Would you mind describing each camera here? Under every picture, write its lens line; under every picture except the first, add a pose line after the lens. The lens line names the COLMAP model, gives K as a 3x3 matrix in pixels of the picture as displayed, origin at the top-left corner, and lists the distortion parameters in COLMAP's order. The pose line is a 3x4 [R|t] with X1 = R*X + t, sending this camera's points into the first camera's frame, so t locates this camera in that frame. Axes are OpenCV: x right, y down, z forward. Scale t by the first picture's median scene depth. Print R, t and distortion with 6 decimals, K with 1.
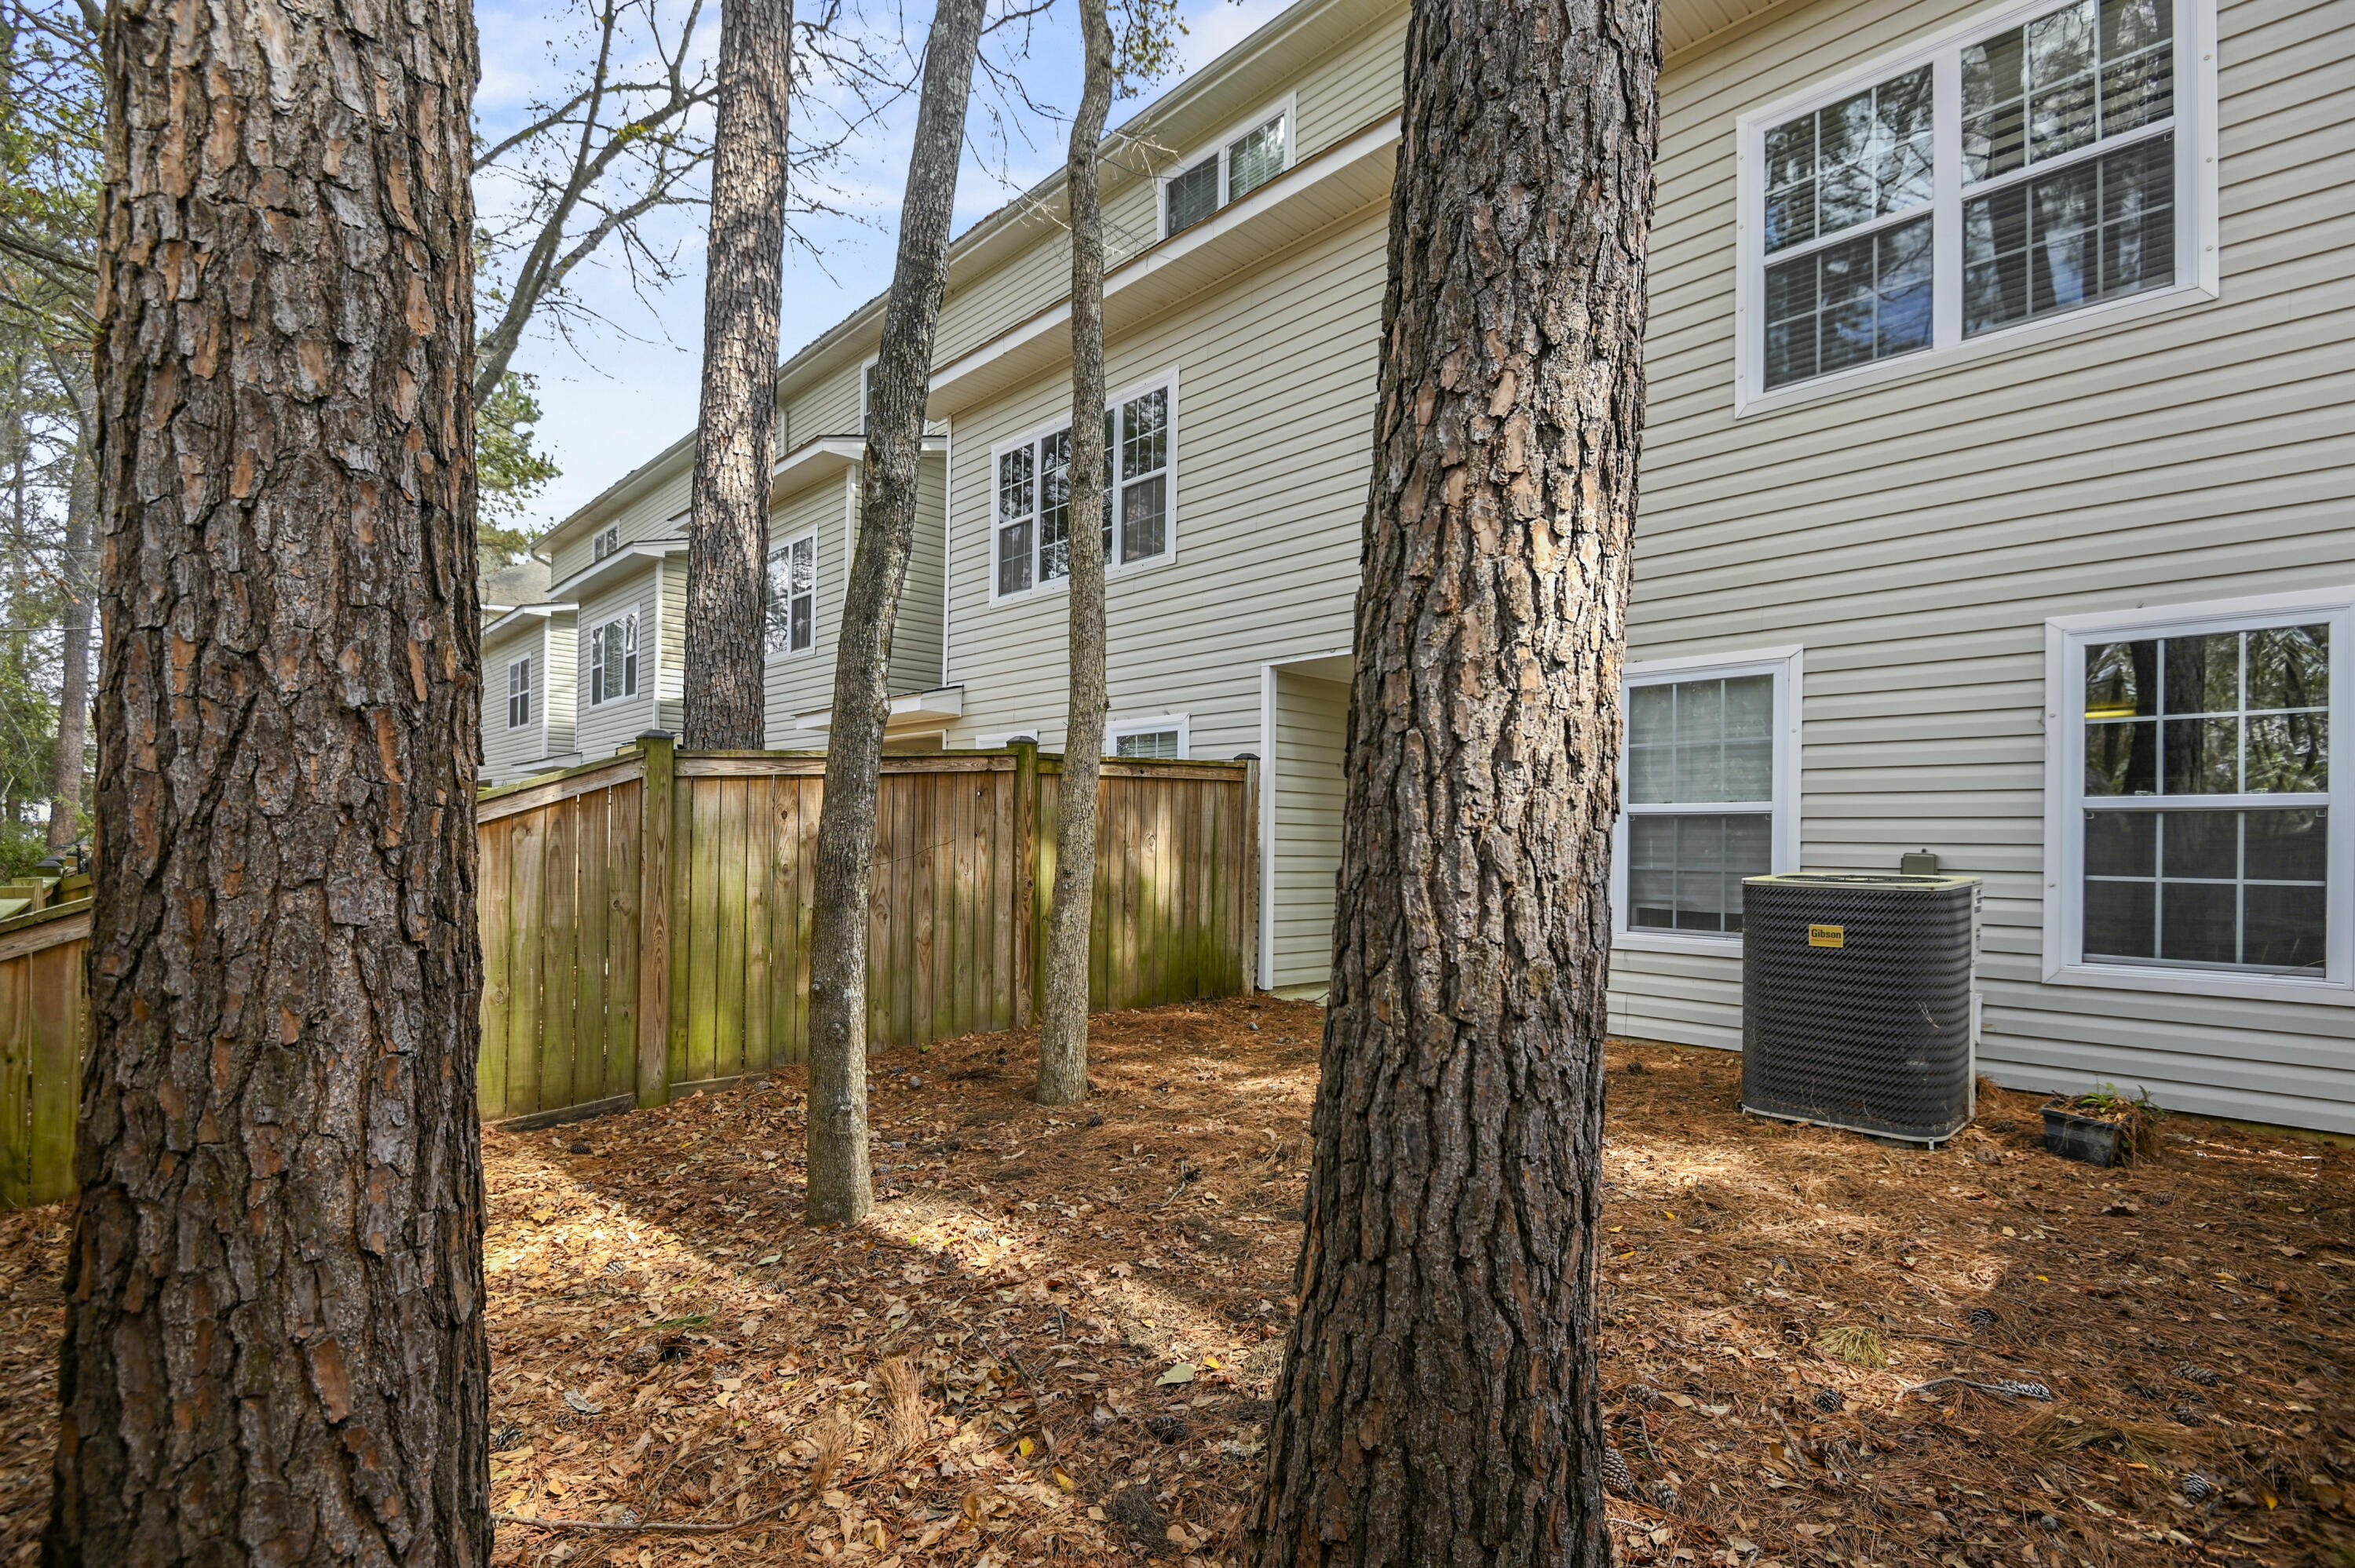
lens RADIAL K [[1099.8, 0, 1148.4], [0, 1099.8, 826.2], [0, 0, 1]] dist [0.003155, -0.003804]
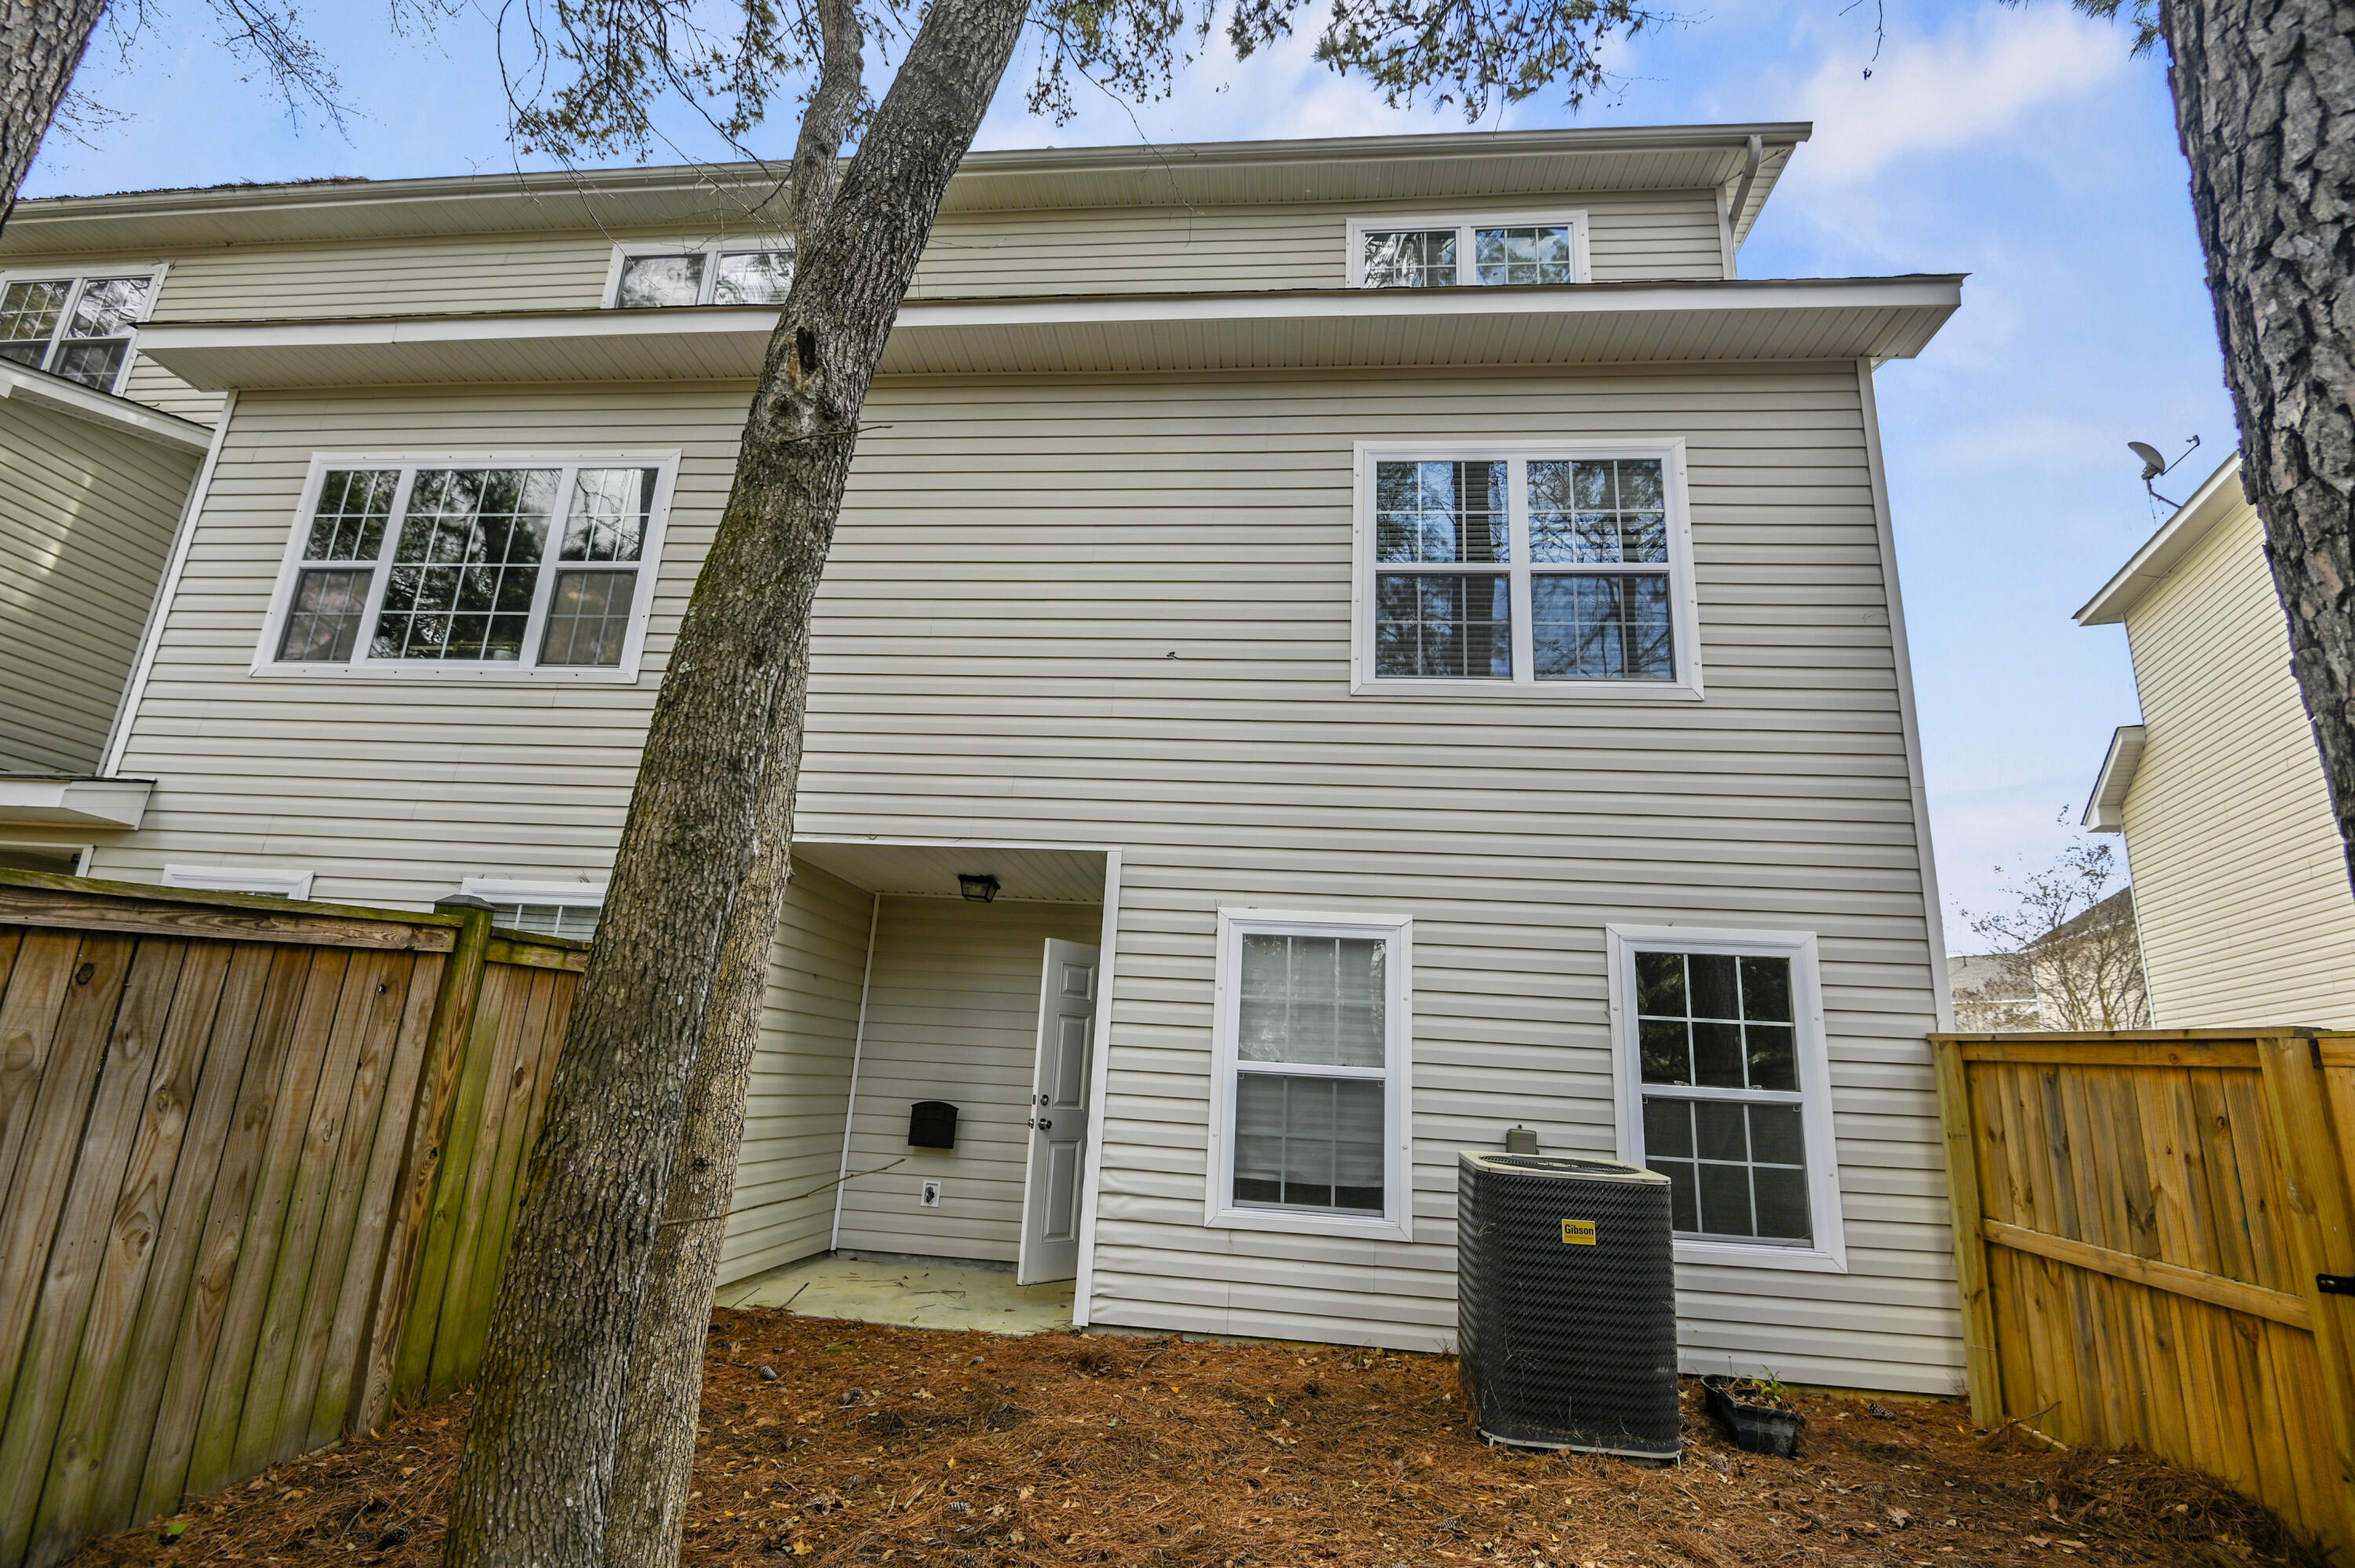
lens RADIAL K [[1099.8, 0, 1167.0], [0, 1099.8, 784.7], [0, 0, 1]] dist [0.003155, -0.003804]
pose [[0.757688, 0.197473, 0.622023, -0.252189], [-0.057146, 0.969536, -0.238189, -0.022648], [-0.650110, 0.144927, 0.745891, 0.345615]]
